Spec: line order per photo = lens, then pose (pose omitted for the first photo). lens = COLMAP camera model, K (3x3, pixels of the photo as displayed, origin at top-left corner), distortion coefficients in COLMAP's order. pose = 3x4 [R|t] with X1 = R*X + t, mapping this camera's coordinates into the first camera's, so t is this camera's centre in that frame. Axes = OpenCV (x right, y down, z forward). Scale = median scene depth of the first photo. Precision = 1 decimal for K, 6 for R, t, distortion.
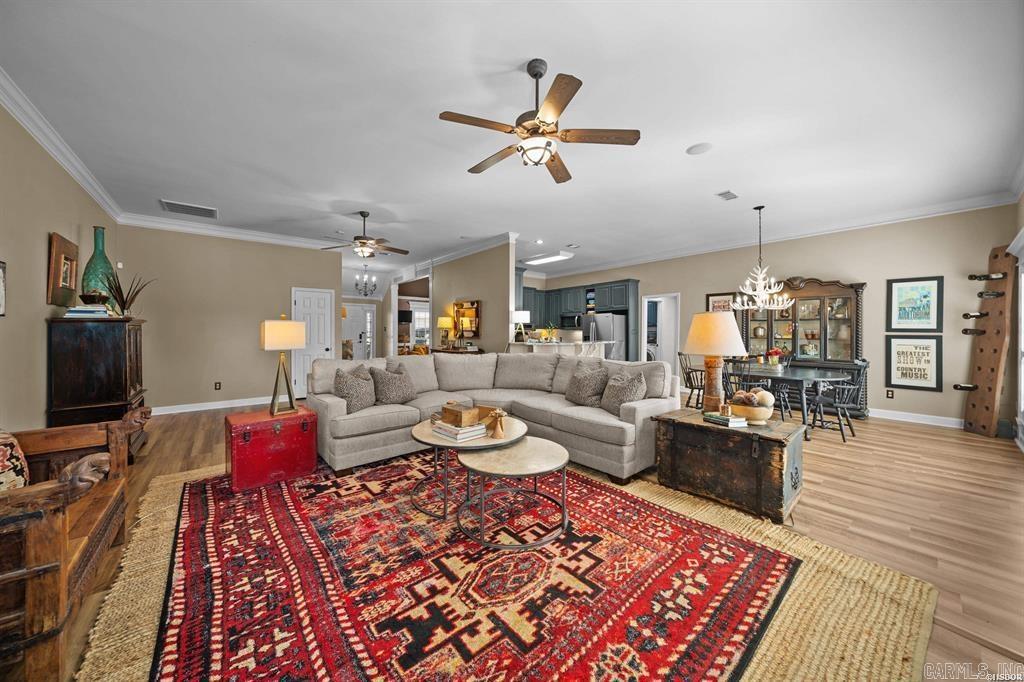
lens RADIAL K [[351.9, 0, 510.0], [0, 351.9, 341.6], [0, 0, 1]] dist [-0.001642, -0.000130]
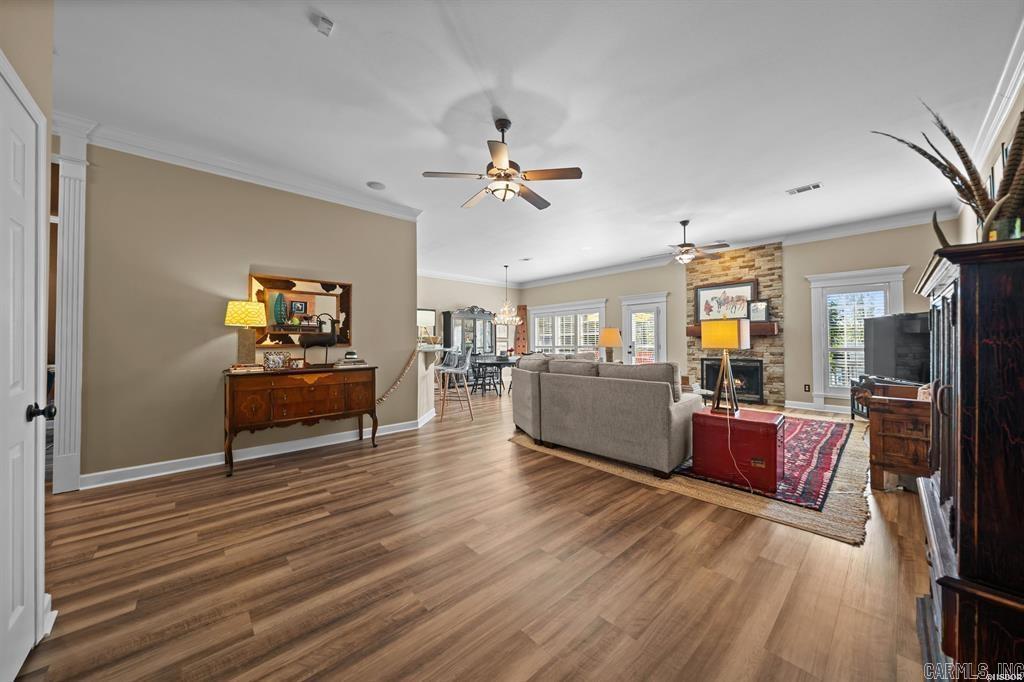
lens RADIAL K [[357.3, 0, 514.9], [0, 357.3, 349.3], [0, 0, 1]] dist [-0.001563, -0.000120]
pose [[-0.062089, -0.020766, 0.997855, -1.330833], [0.031877, 0.999232, 0.022779, -0.015874], [-0.997561, 0.033223, -0.061379, 1.364759]]
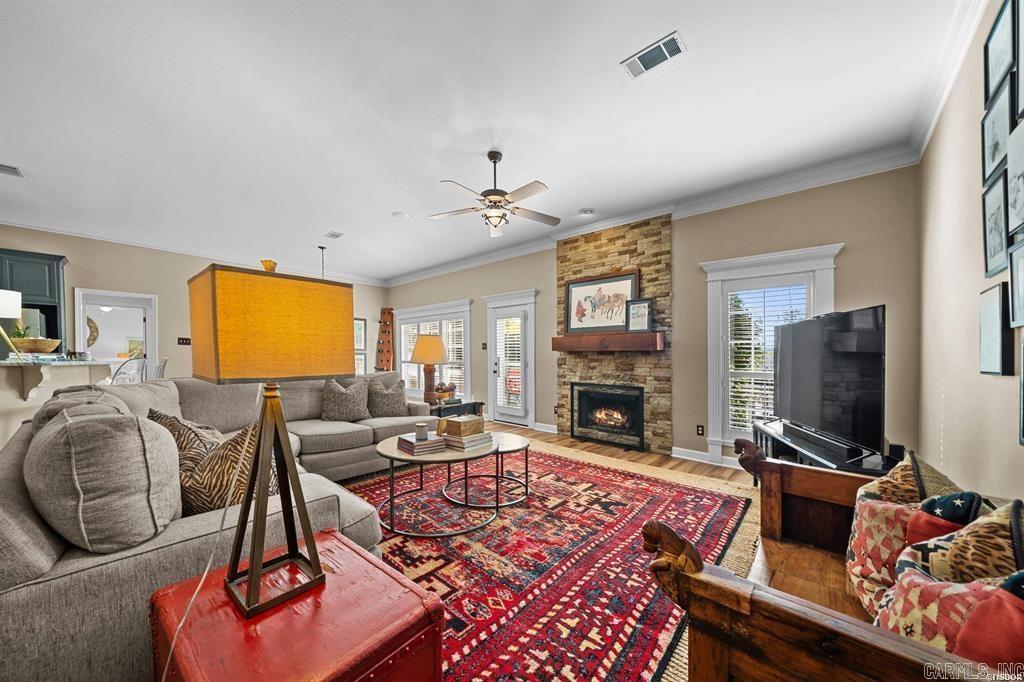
lens RADIAL K [[361.5, 0, 502.7], [0, 361.5, 366.5], [0, 0, 1]] dist [0.000150, -0.000047]
pose [[-0.141669, -0.027004, 0.989546, -0.813324], [0.009613, 0.999543, 0.028653, 0.005217], [-0.989867, 0.013571, -0.141345, 0.708972]]
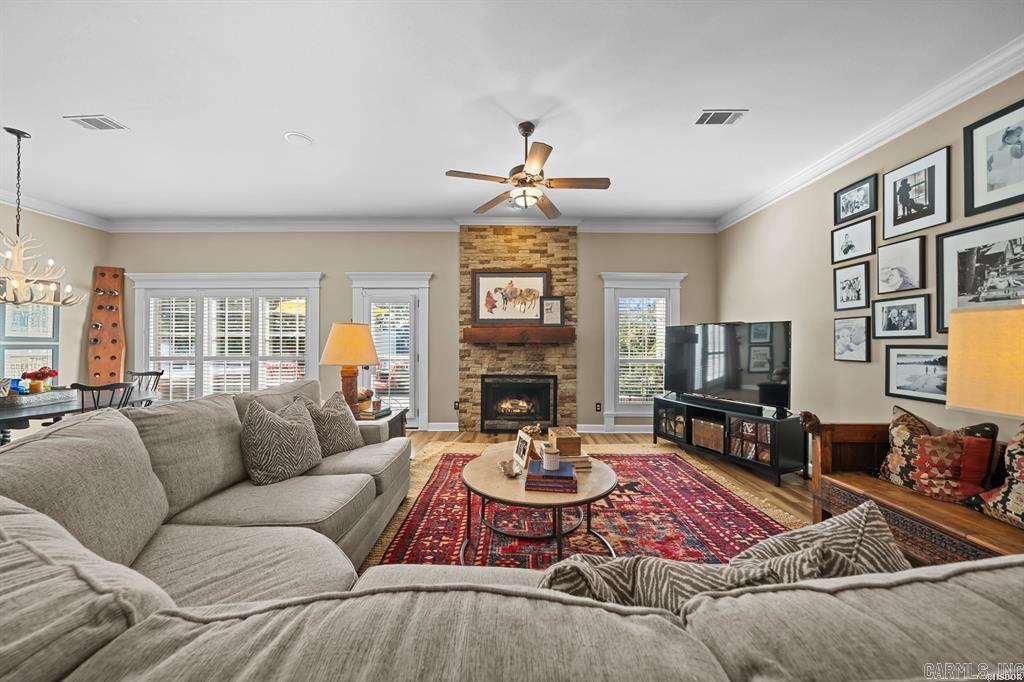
lens RADIAL K [[355.4, 0, 514.9], [0, 355.4, 343.4], [0, 0, 1]] dist [-0.002682, -0.000408]
pose [[-0.774516, -0.002504, 0.632549, -0.410224], [0.011697, 0.999764, 0.018280, -0.030817], [-0.632446, 0.021557, -0.774304, 1.185577]]
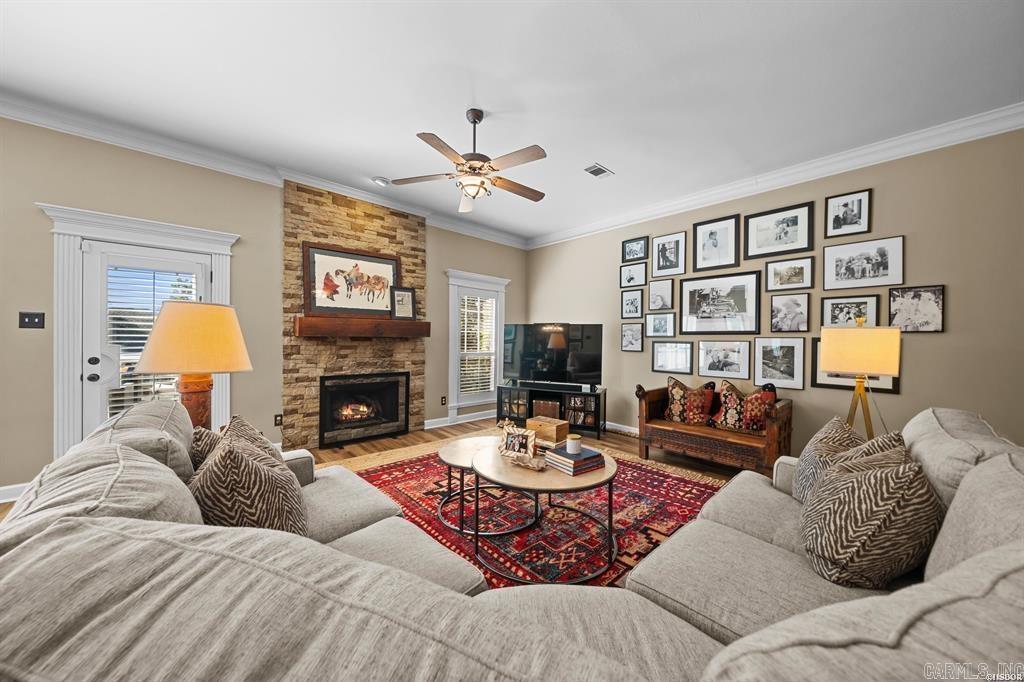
lens RADIAL K [[351.9, 0, 510.0], [0, 351.9, 341.6], [0, 0, 1]] dist [-0.001642, -0.000130]
pose [[-0.998188, -0.010300, -0.059287, 0.010149], [-0.012138, 0.999454, 0.030733, -0.034182], [0.058938, 0.031397, -0.997768, 1.309981]]
